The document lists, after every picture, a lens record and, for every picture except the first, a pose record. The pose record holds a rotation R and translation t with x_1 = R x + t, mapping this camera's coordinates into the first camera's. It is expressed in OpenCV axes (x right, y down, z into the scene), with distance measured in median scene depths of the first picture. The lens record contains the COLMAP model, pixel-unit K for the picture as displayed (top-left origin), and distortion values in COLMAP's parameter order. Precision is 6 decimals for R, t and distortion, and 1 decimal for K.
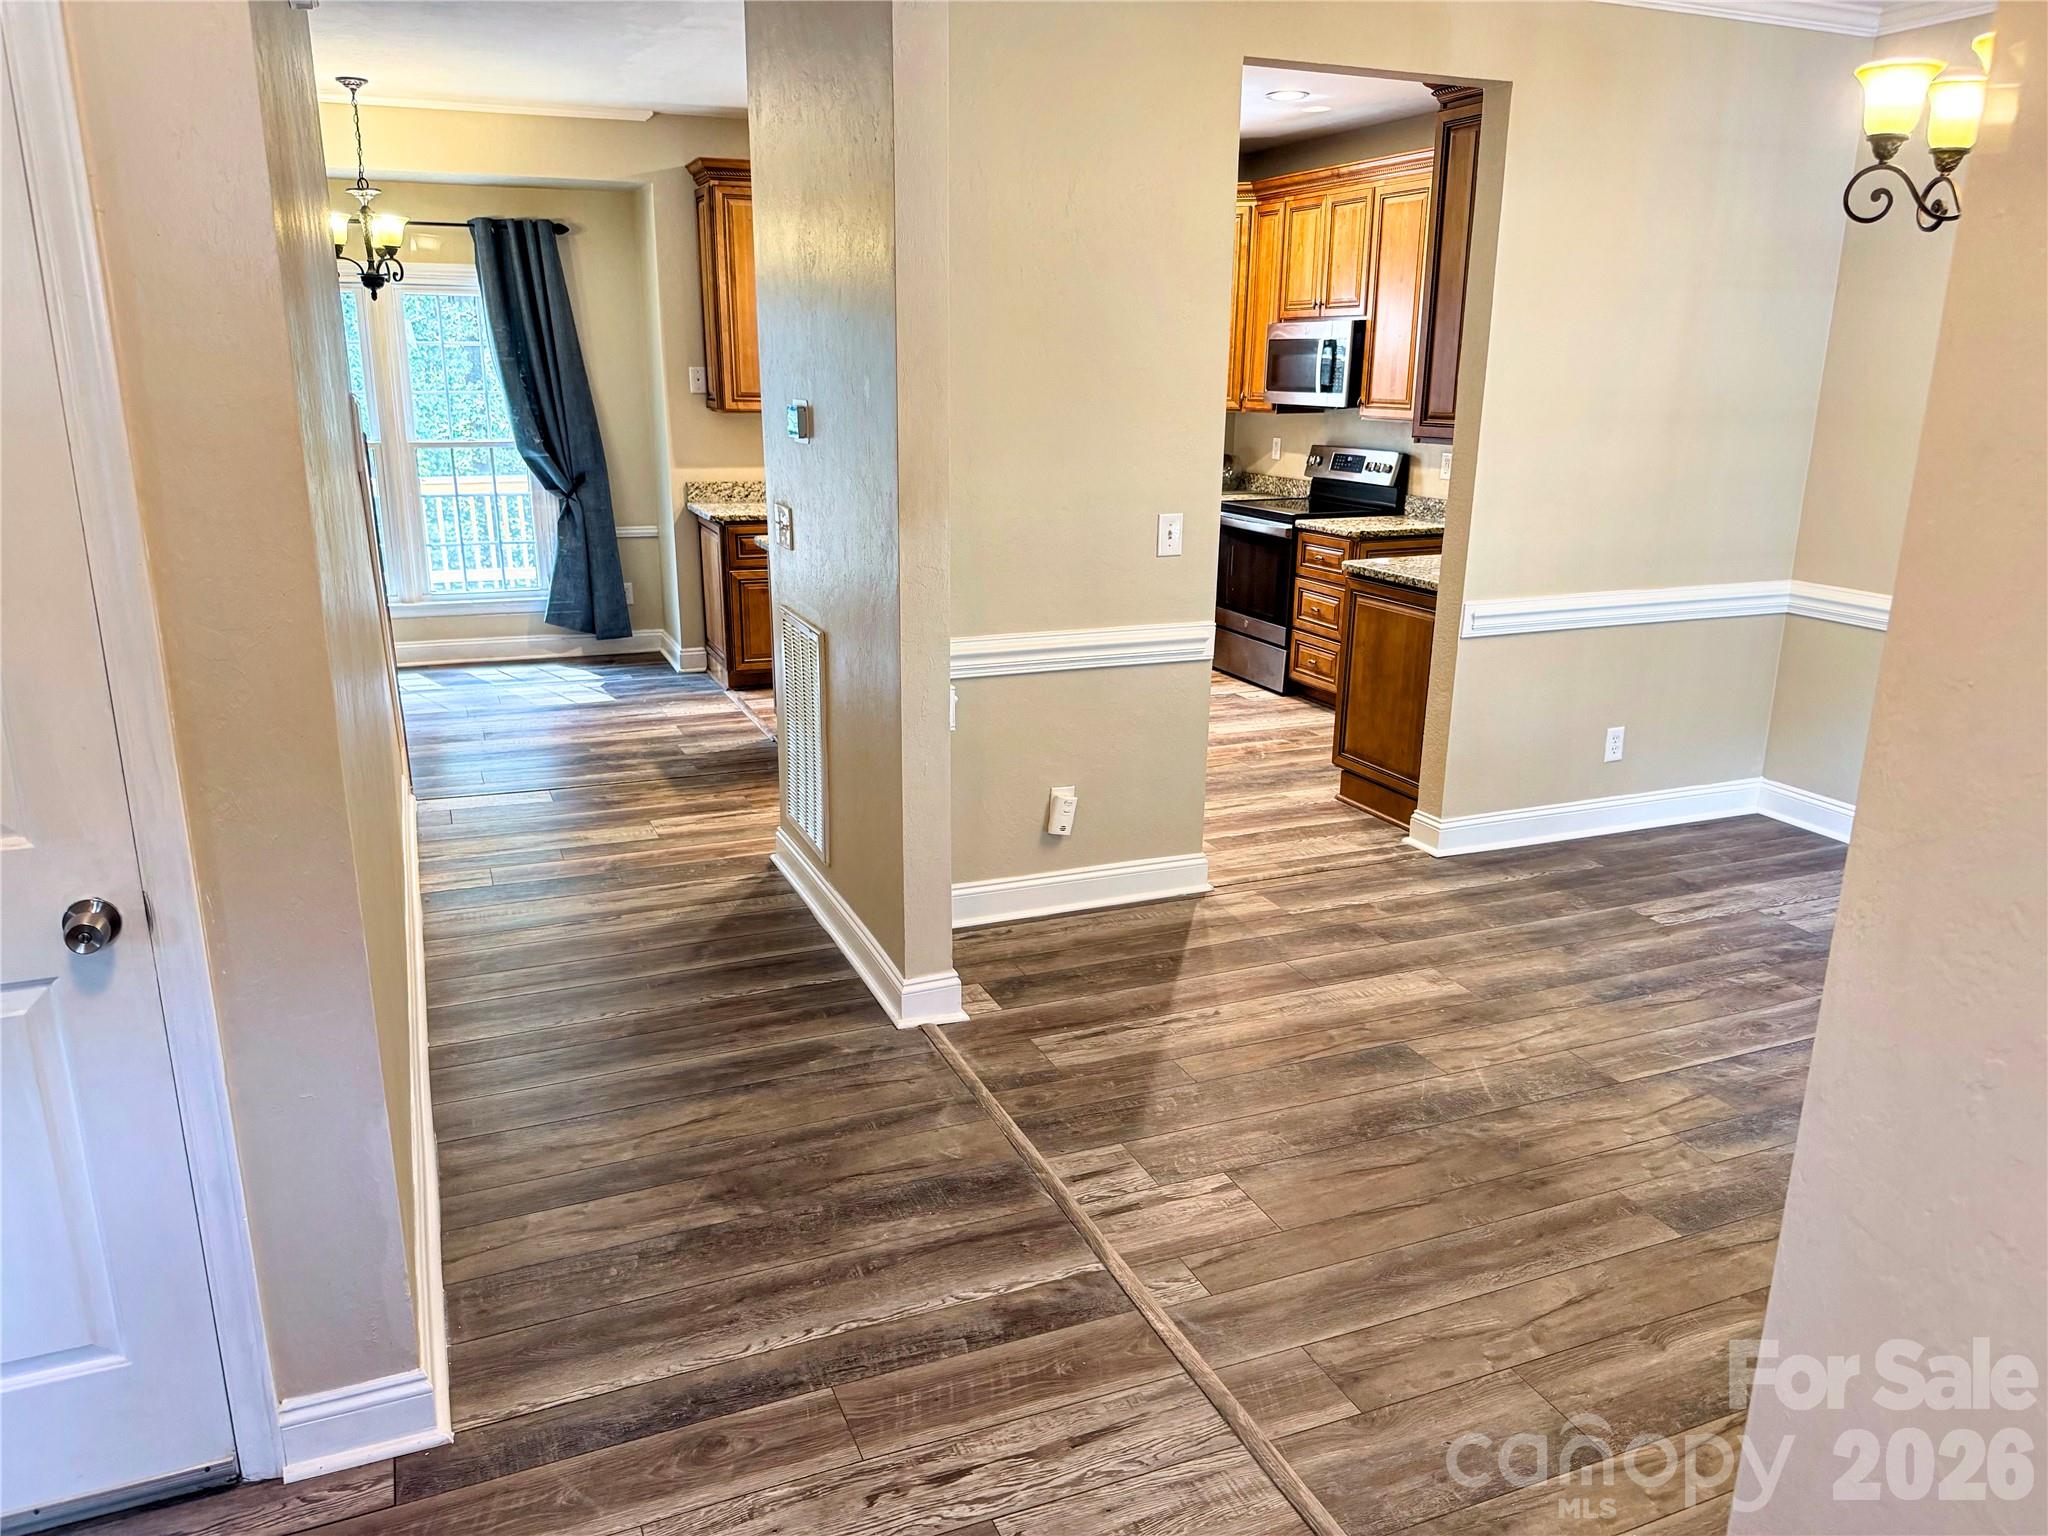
lens RADIAL K [[1432.2, 0, 1024.0], [0, 1432.2, 768.0], [0, 0, 1]] dist [0.110065, -0.192232]
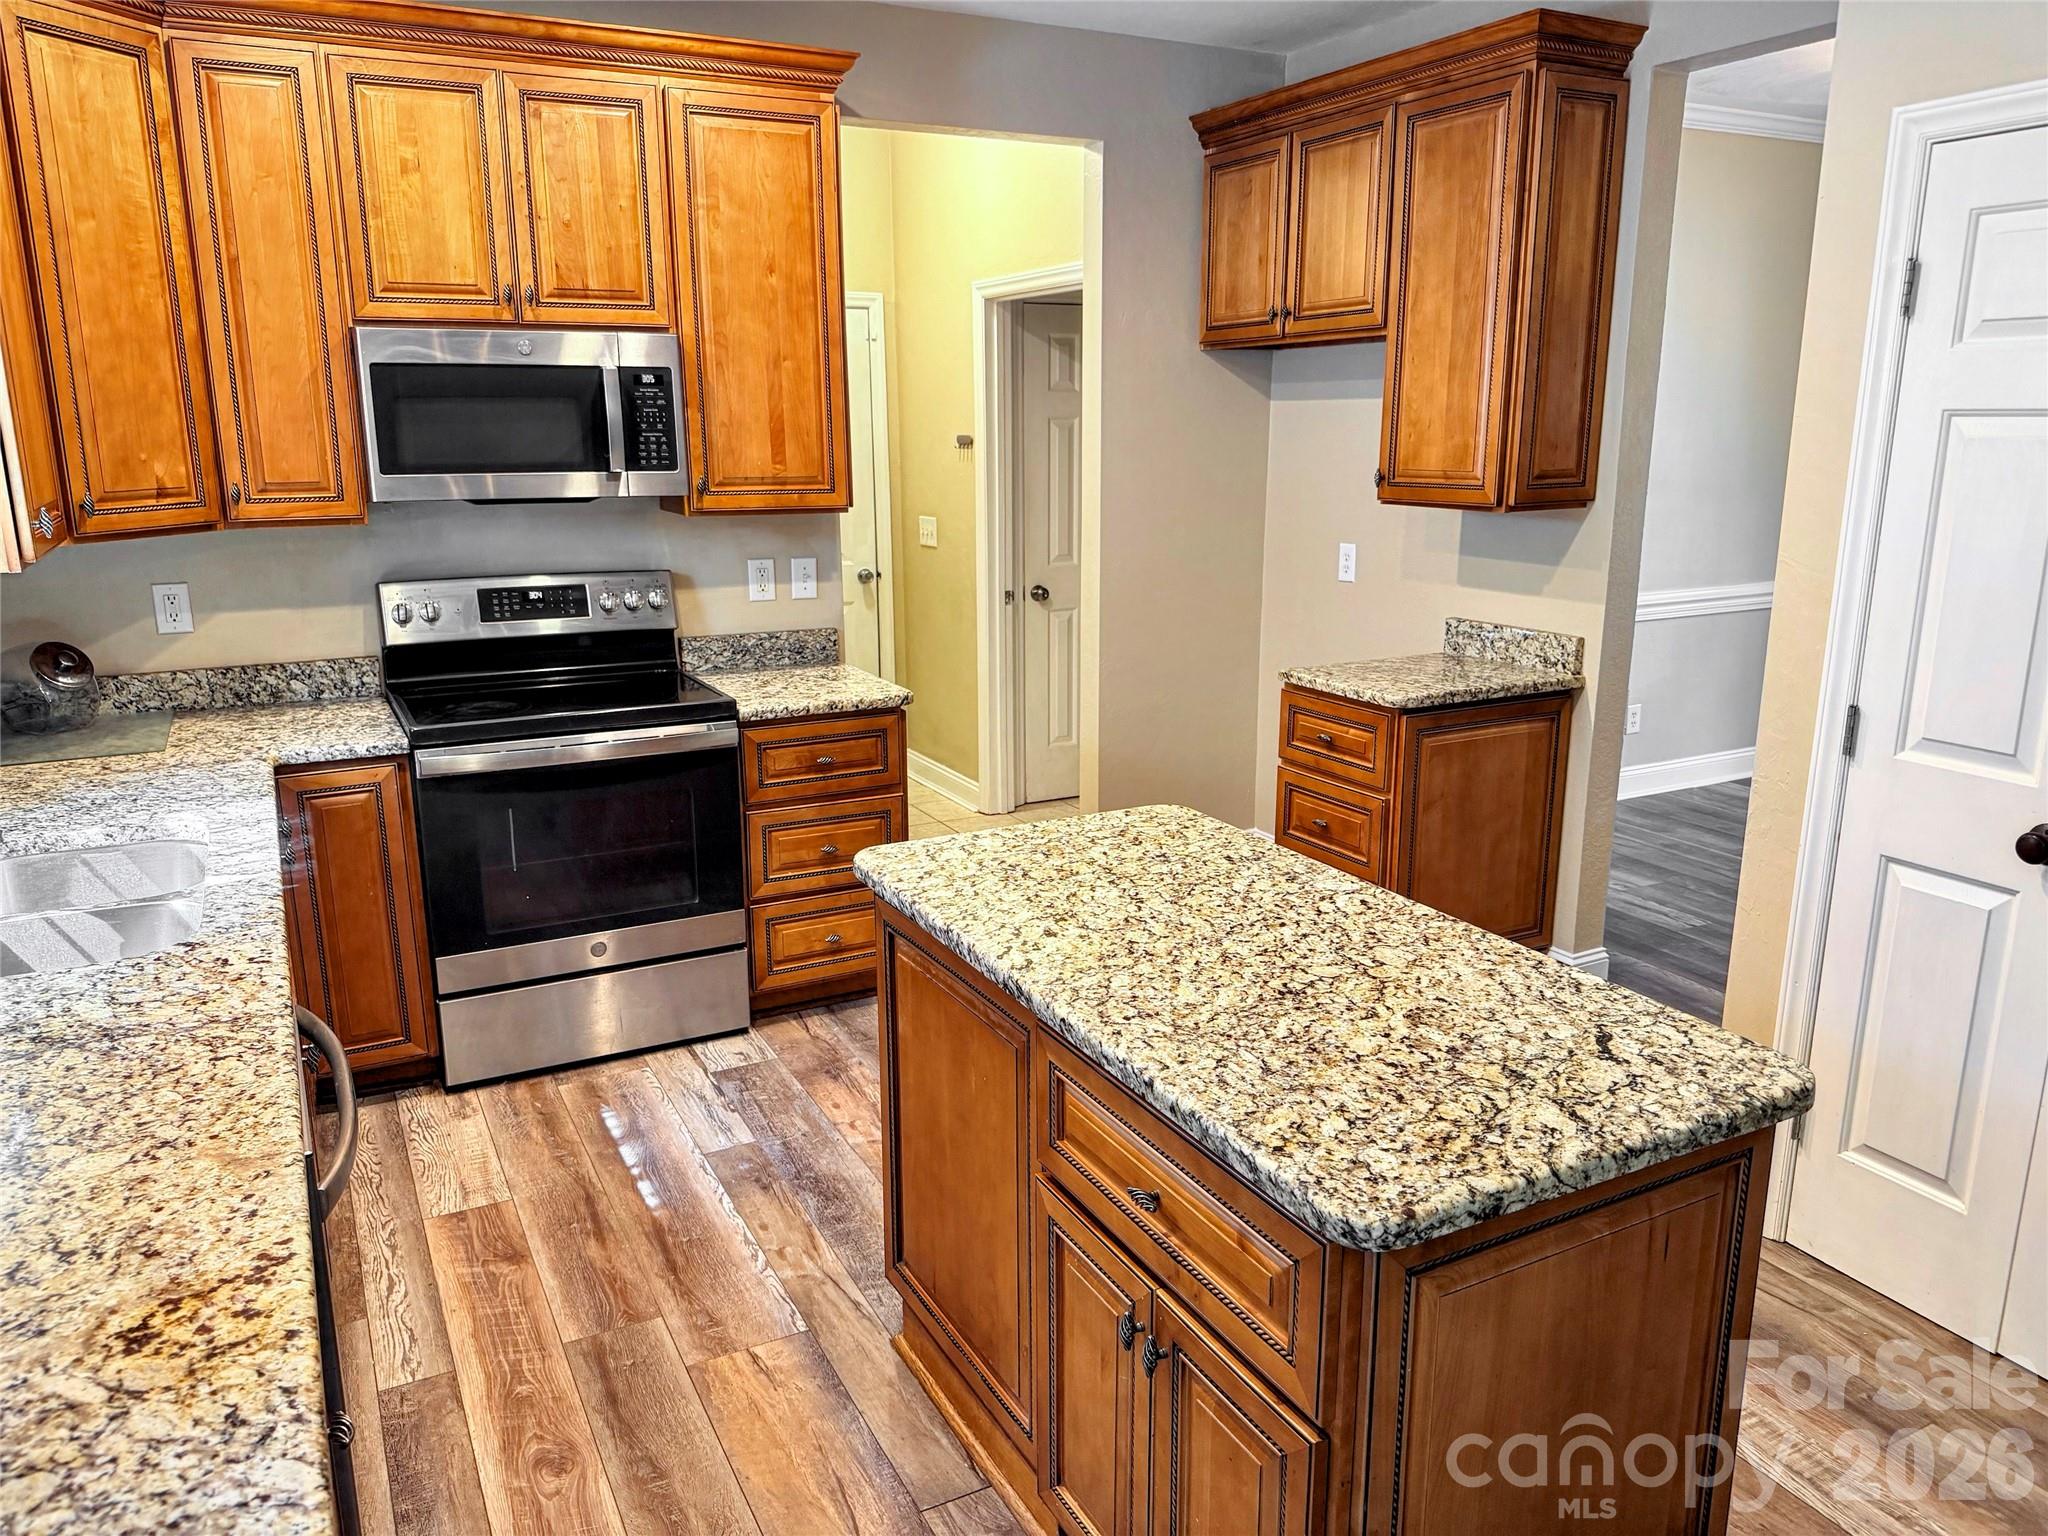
lens RADIAL K [[1443.4, 0, 1024.0], [0, 1443.4, 768.0], [0, 0, 1]] dist [0.042568, -0.080530]
pose [[-0.079872, -0.245598, 0.966076, -0.345277], [0.275135, 0.926090, 0.258180, -0.271212], [-0.958082, 0.286423, -0.006396, 0.953680]]
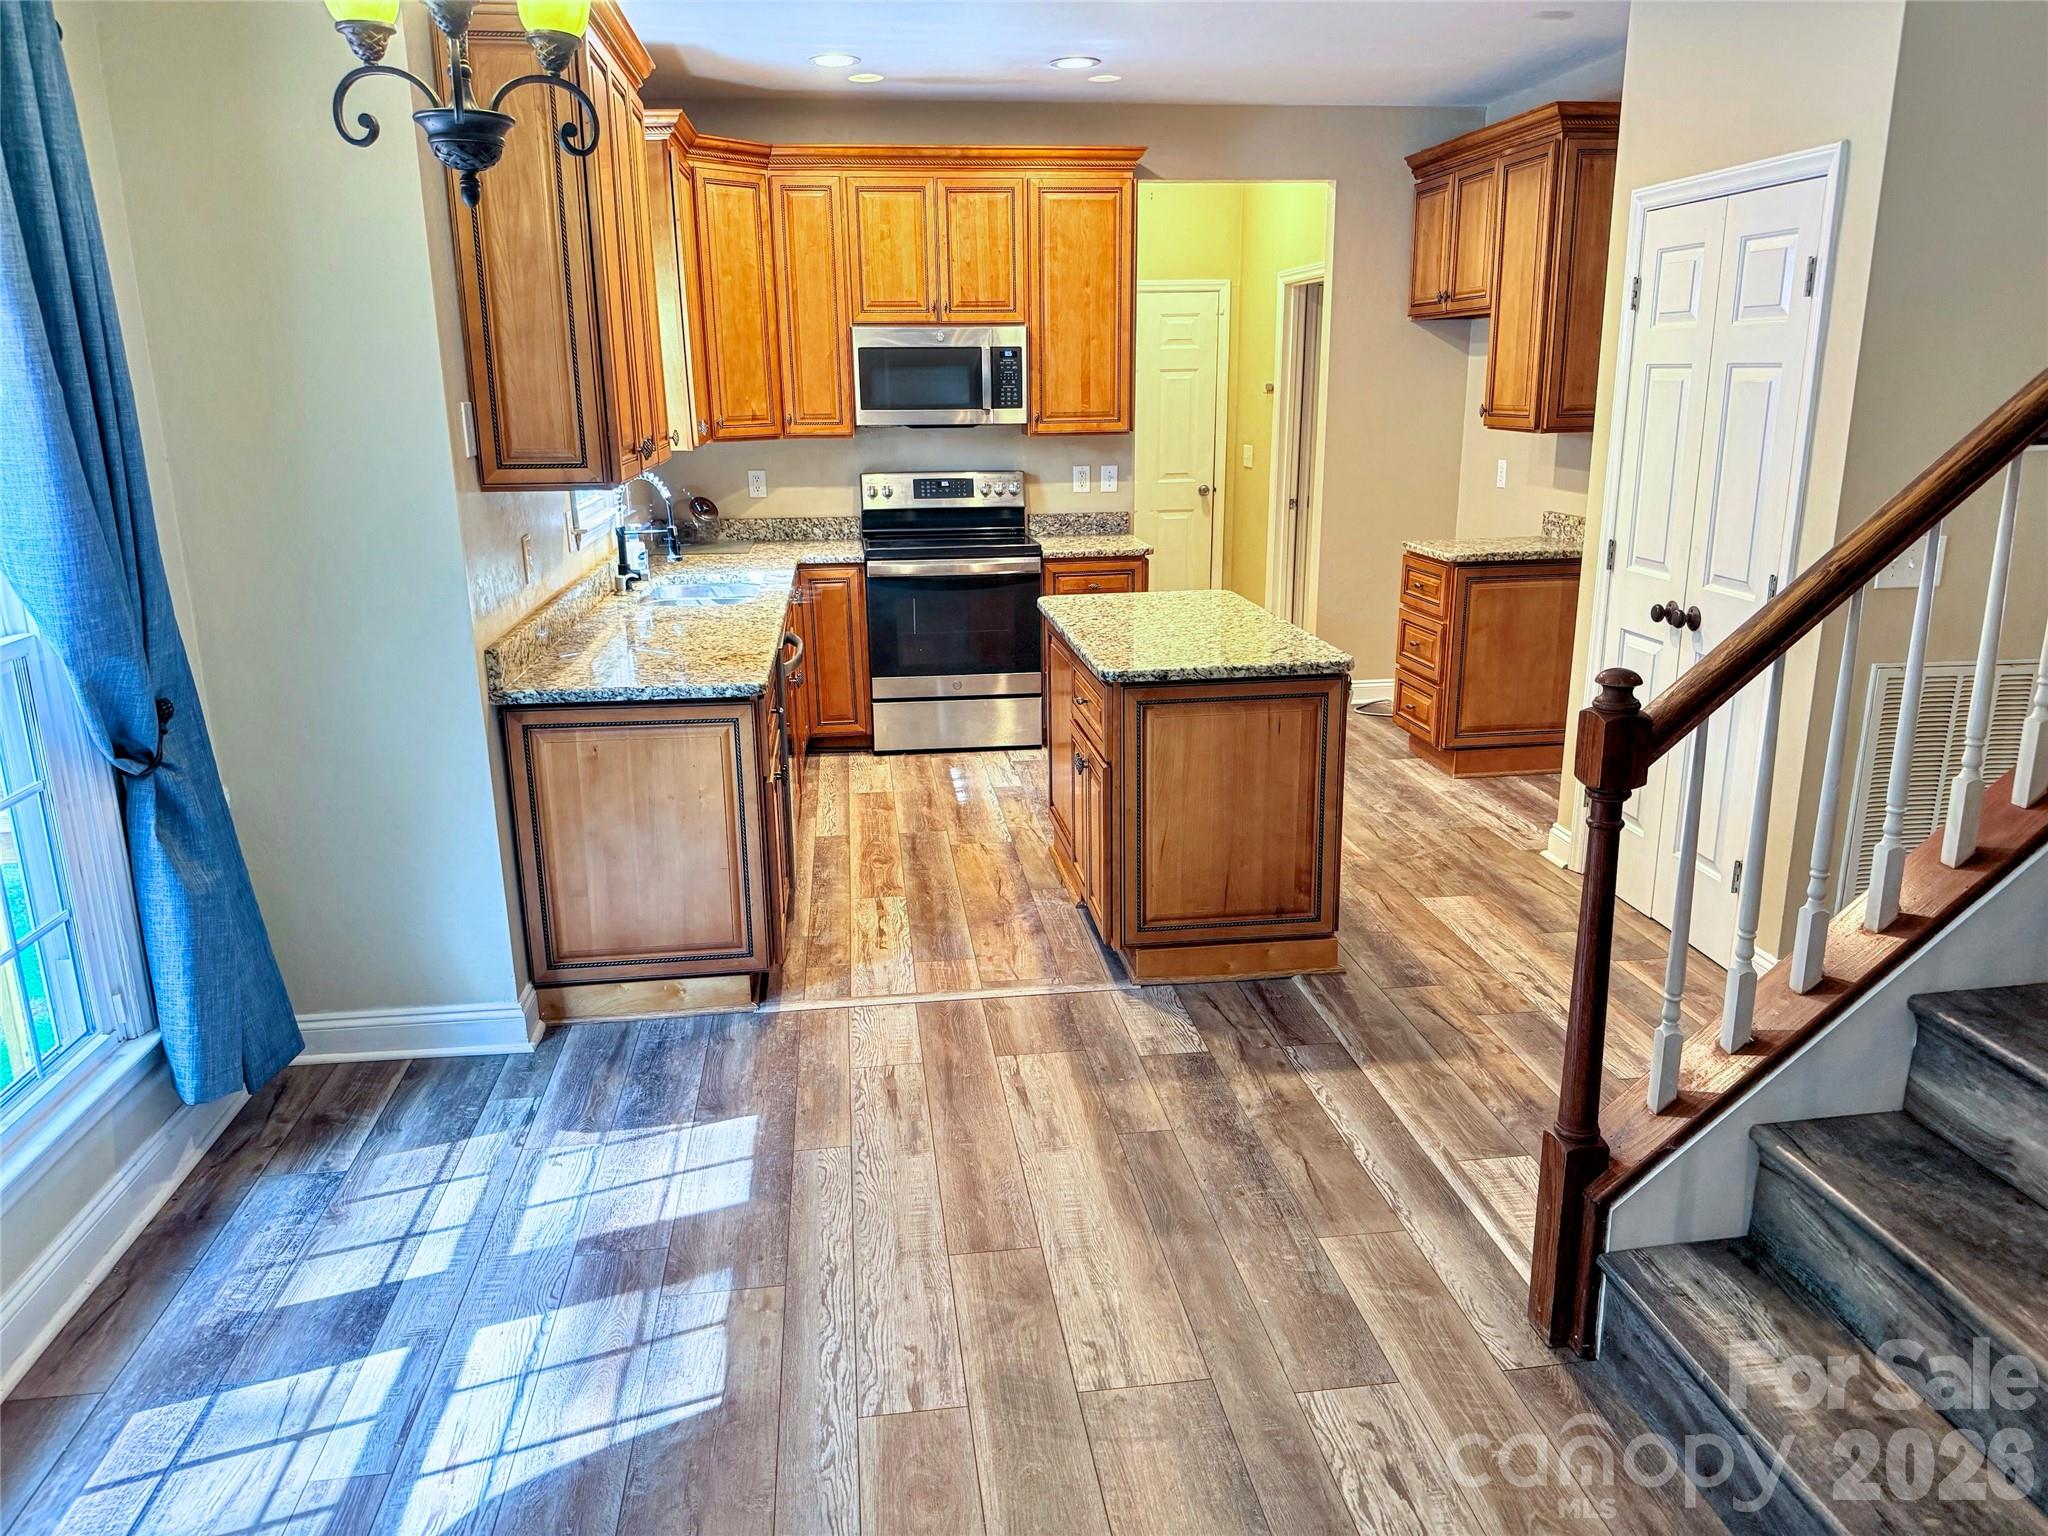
lens RADIAL K [[1429.4, 0, 1024.0], [0, 1429.4, 768.0], [0, 0, 1]] dist [0.169957, -0.403921]
pose [[0.274192, -0.267355, 0.923764, -0.699074], [0.278815, 0.941421, 0.189707, -0.227521], [-0.920370, 0.205543, 0.332673, 0.779921]]
